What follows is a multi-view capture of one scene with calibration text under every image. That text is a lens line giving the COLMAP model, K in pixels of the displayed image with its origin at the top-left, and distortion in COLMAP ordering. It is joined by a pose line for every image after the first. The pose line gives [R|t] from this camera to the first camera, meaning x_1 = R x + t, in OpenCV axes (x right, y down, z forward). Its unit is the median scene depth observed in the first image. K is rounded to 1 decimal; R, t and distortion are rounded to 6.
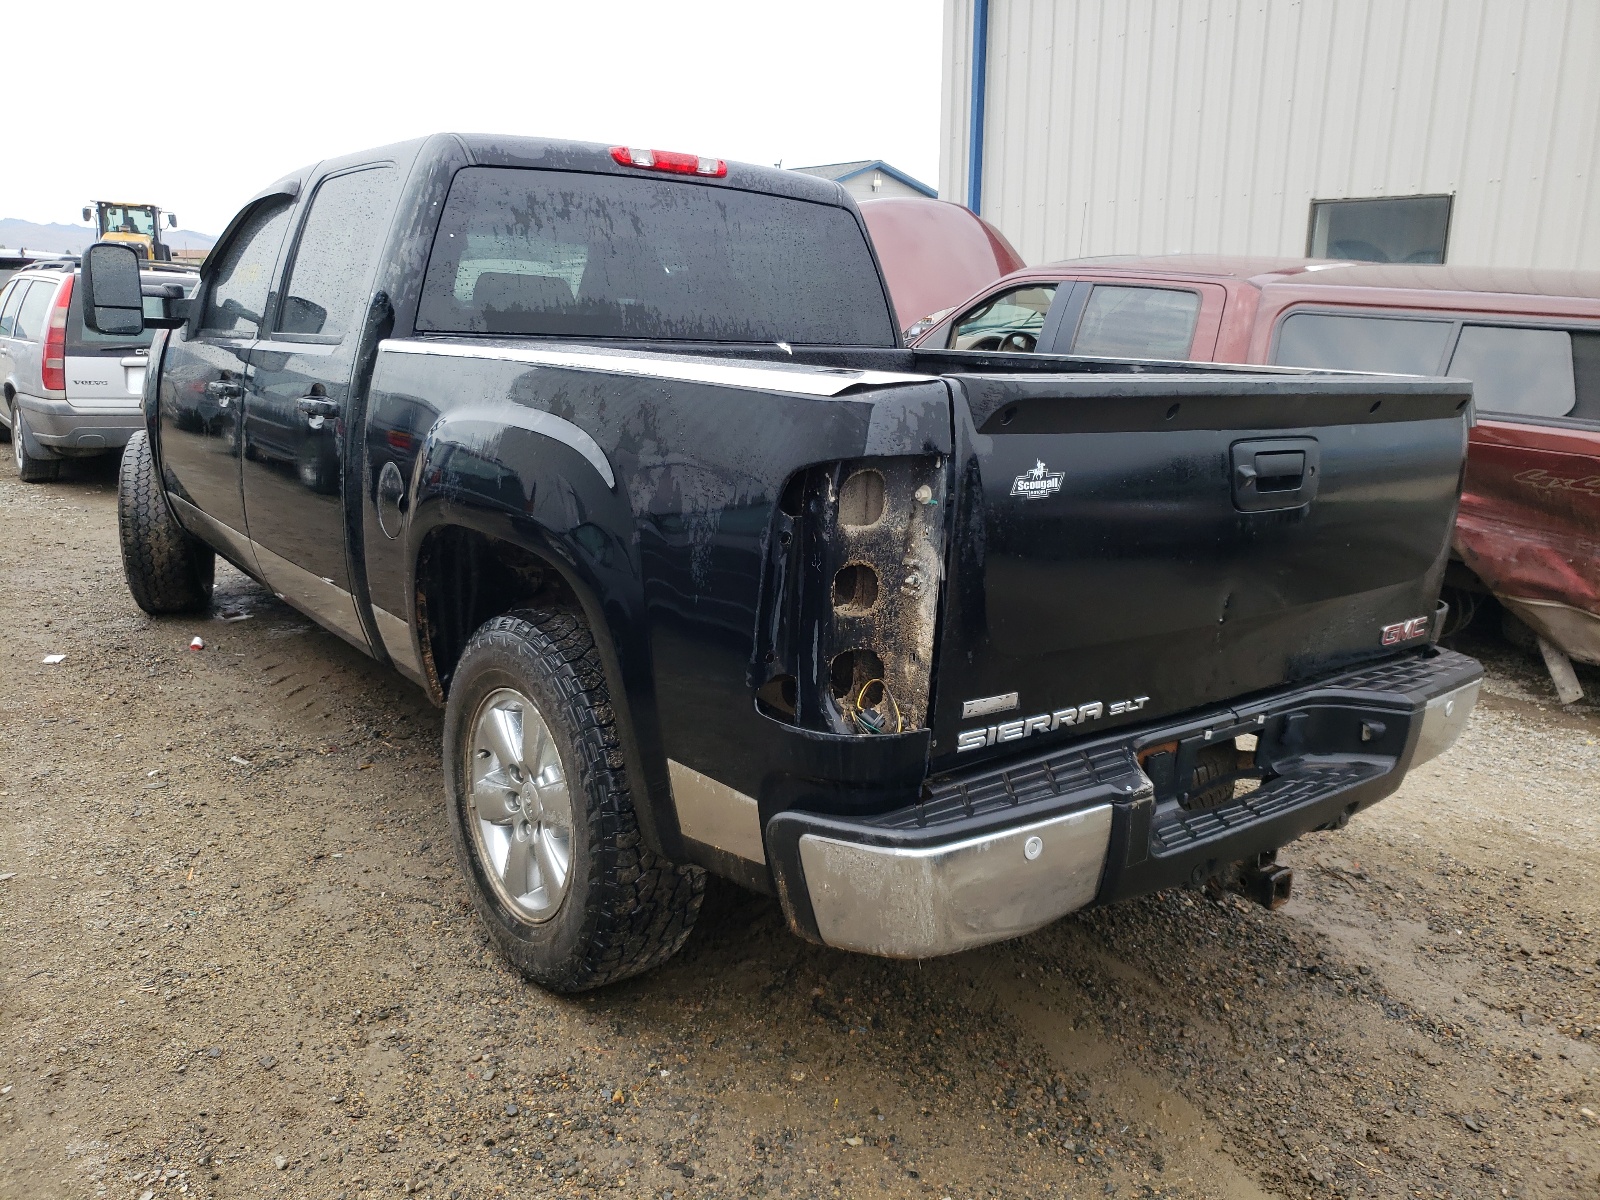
lens RADIAL K [[1264.7, 0, 800.0], [0, 1264.7, 600.0], [0, 0, 1]] dist [0.028771, -0.000574]
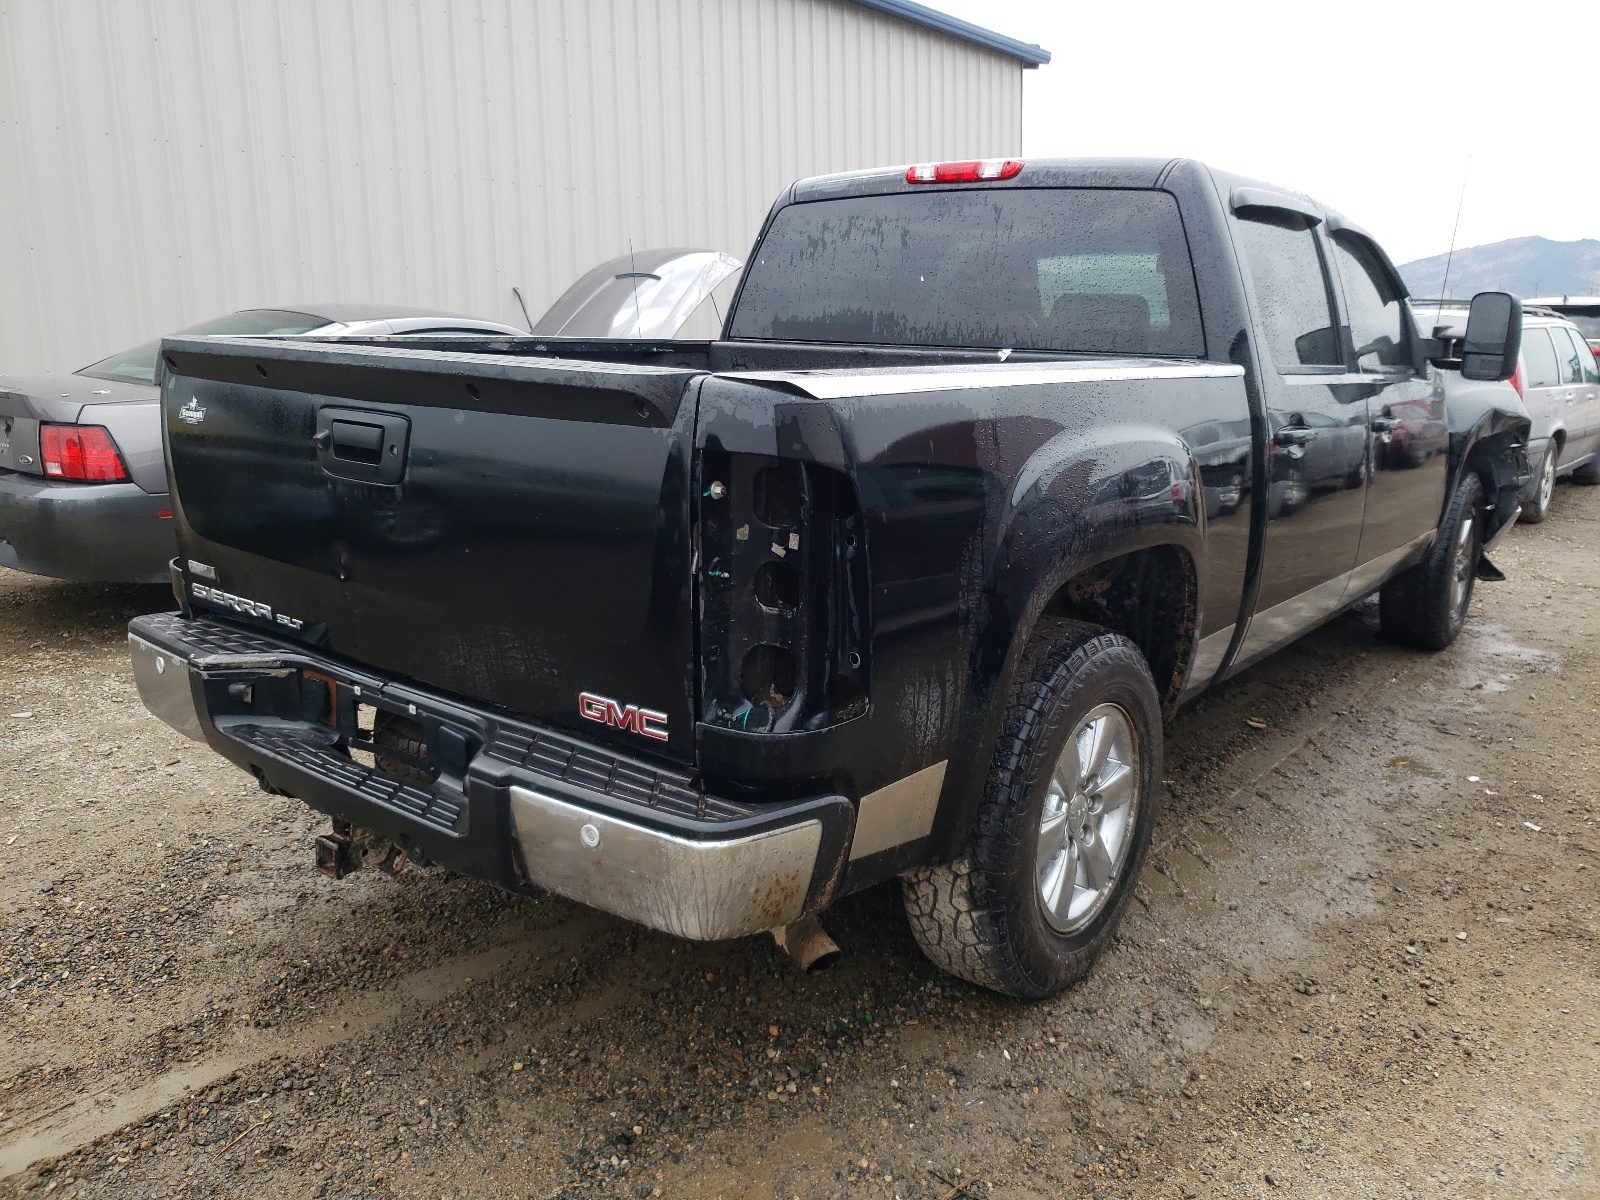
lens RADIAL K [[1224.1, 0, 800.0], [0, 1224.1, 600.0], [0, 0, 1]] dist [0.045105, -0.000781]
pose [[0.229834, 0.187549, -0.954988, 0.916184], [-0.225255, 0.964863, 0.135277, -0.124669], [0.946804, 0.184024, 0.264004, 0.715078]]
